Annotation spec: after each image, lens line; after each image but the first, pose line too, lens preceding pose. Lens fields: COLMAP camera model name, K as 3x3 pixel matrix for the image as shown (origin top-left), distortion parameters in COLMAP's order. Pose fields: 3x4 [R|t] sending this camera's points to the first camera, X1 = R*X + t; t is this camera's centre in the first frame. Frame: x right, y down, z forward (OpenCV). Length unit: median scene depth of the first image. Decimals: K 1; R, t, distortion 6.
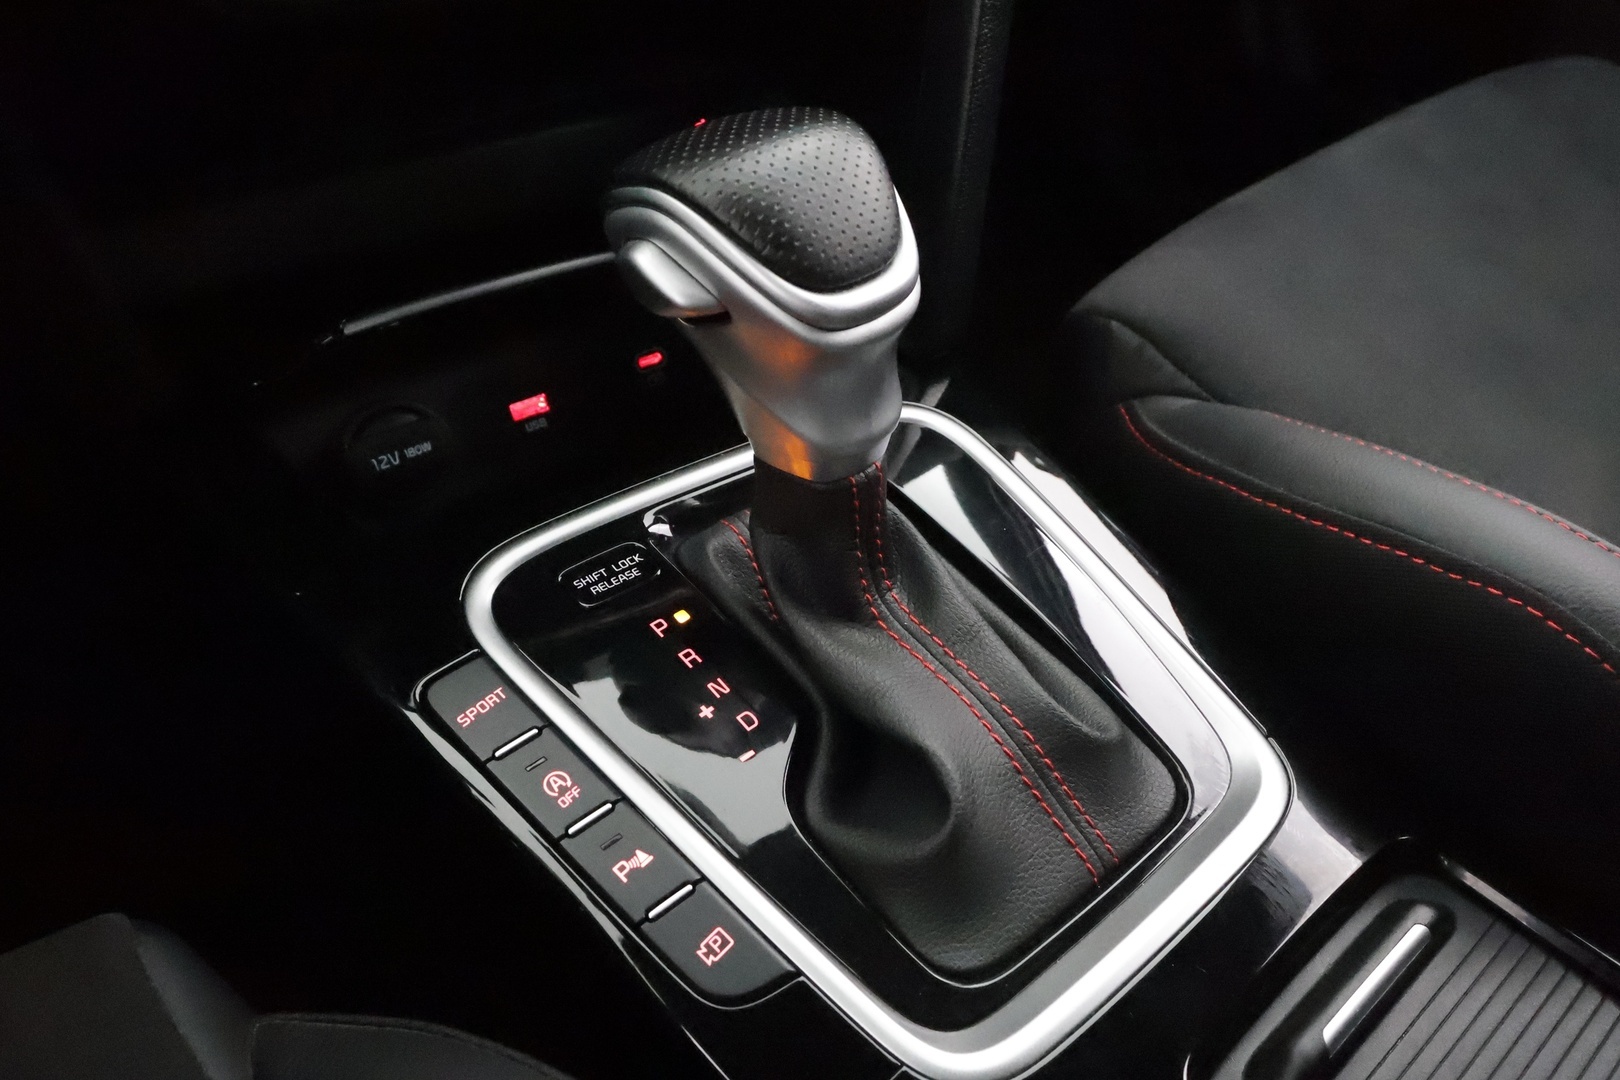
lens RADIAL K [[1279.7, 0, 810.0], [0, 1279.7, 540.0], [0, 0, 1]] dist [0.005234, 0.001655]
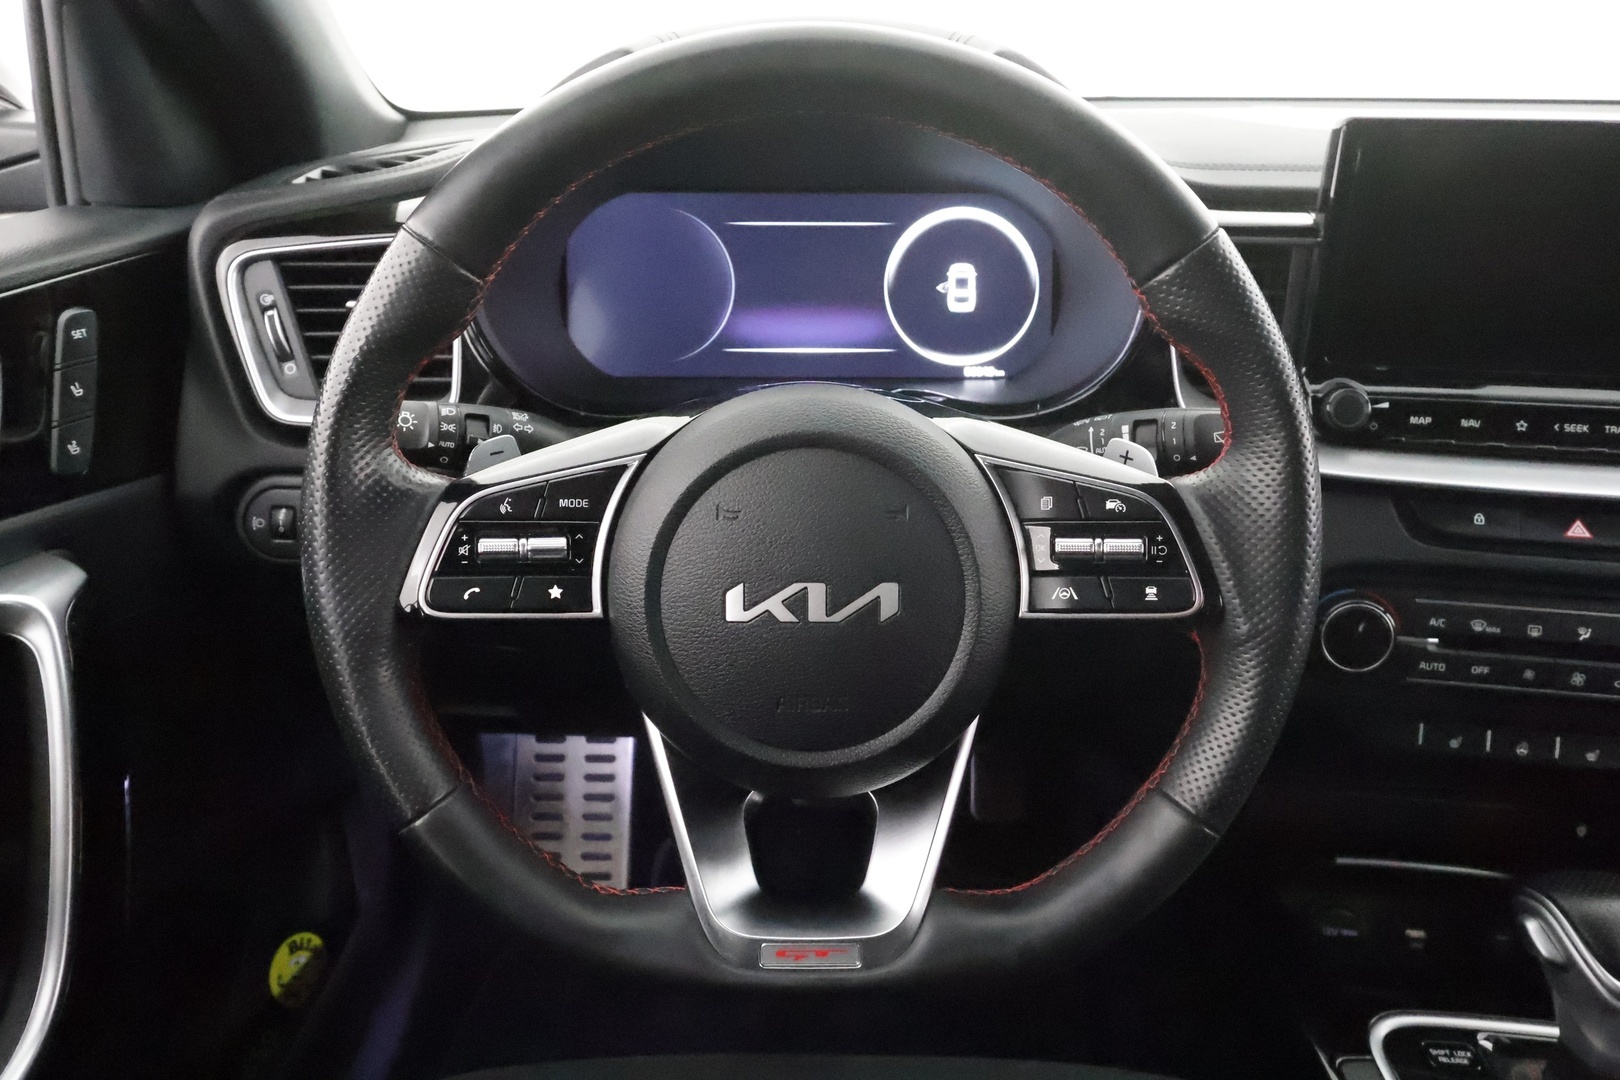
lens RADIAL K [[1136.1, 0, 810.0], [0, 1136.1, 540.0], [0, 0, 1]] dist [-0.000358, -0.001244]
pose [[0.740986, 0.246440, -0.624666, 0.003357], [-0.424677, 0.892557, -0.151629, 0.004244], [0.520182, 0.377636, 0.766030, -1.161995]]
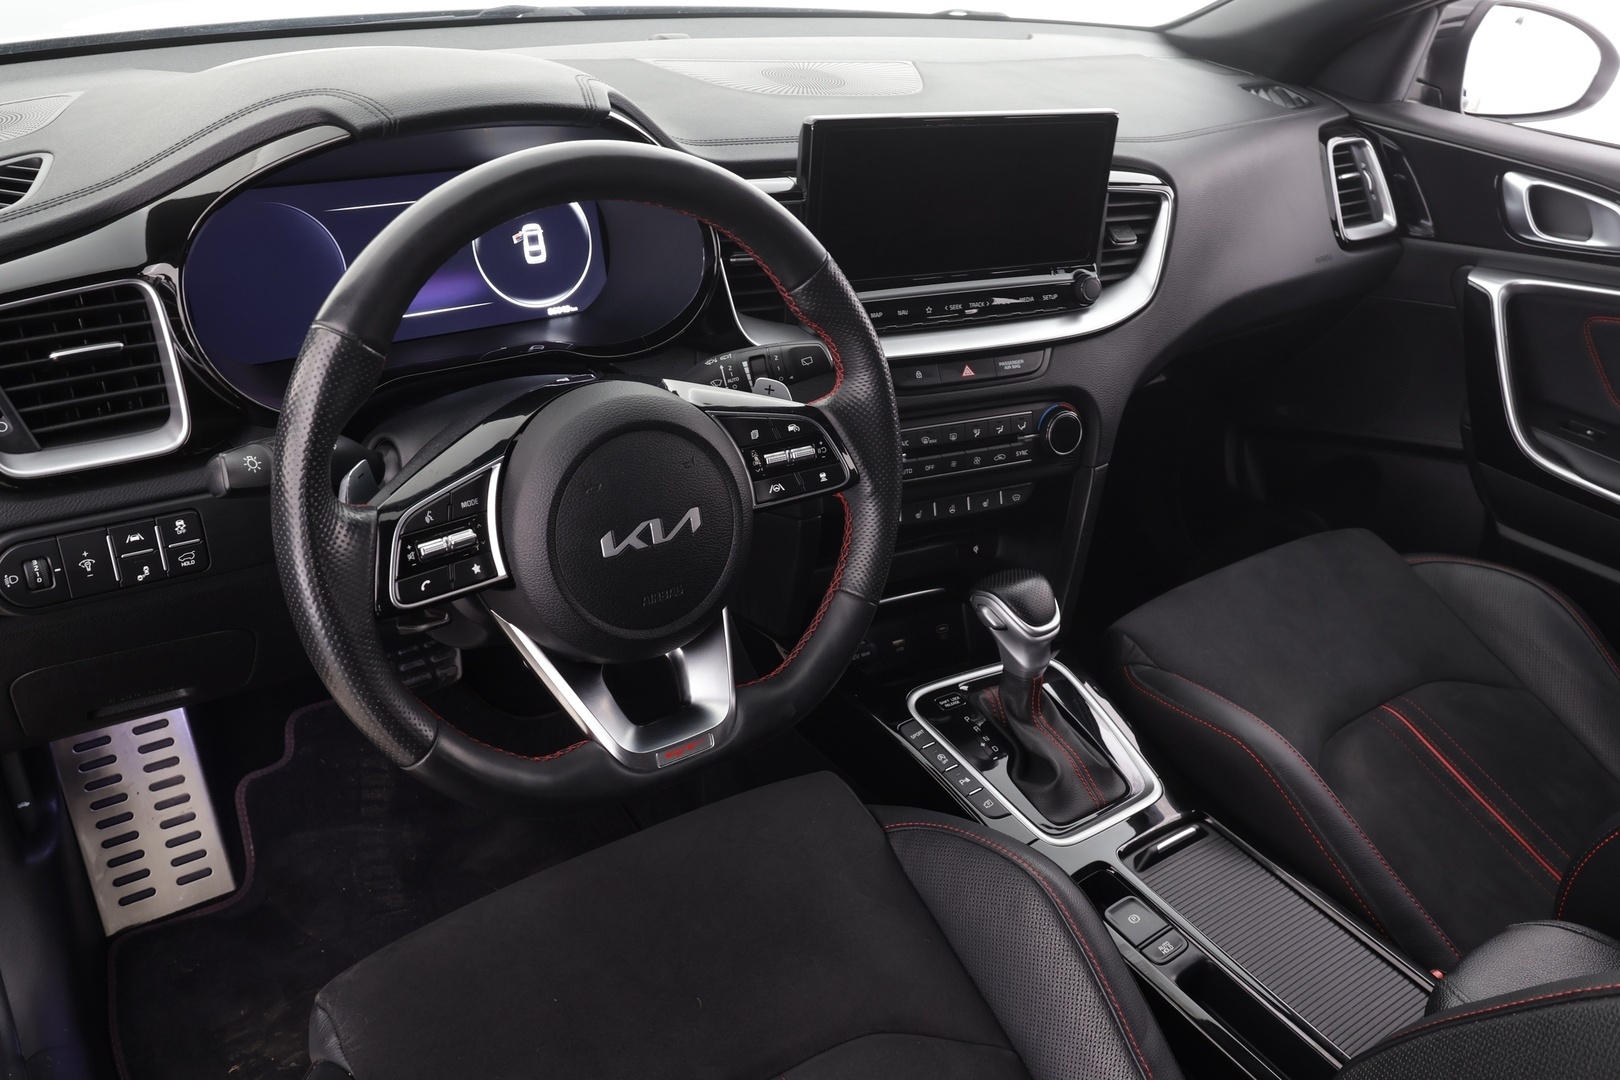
lens RADIAL K [[1279.7, 0, 810.0], [0, 1279.7, 540.0], [0, 0, 1]] dist [0.005234, 0.001655]
pose [[0.992620, 0.105035, -0.060609, -0.371533], [-0.114082, 0.978296, -0.172982, 0.235642], [0.041125, 0.178620, 0.983058, -2.306871]]
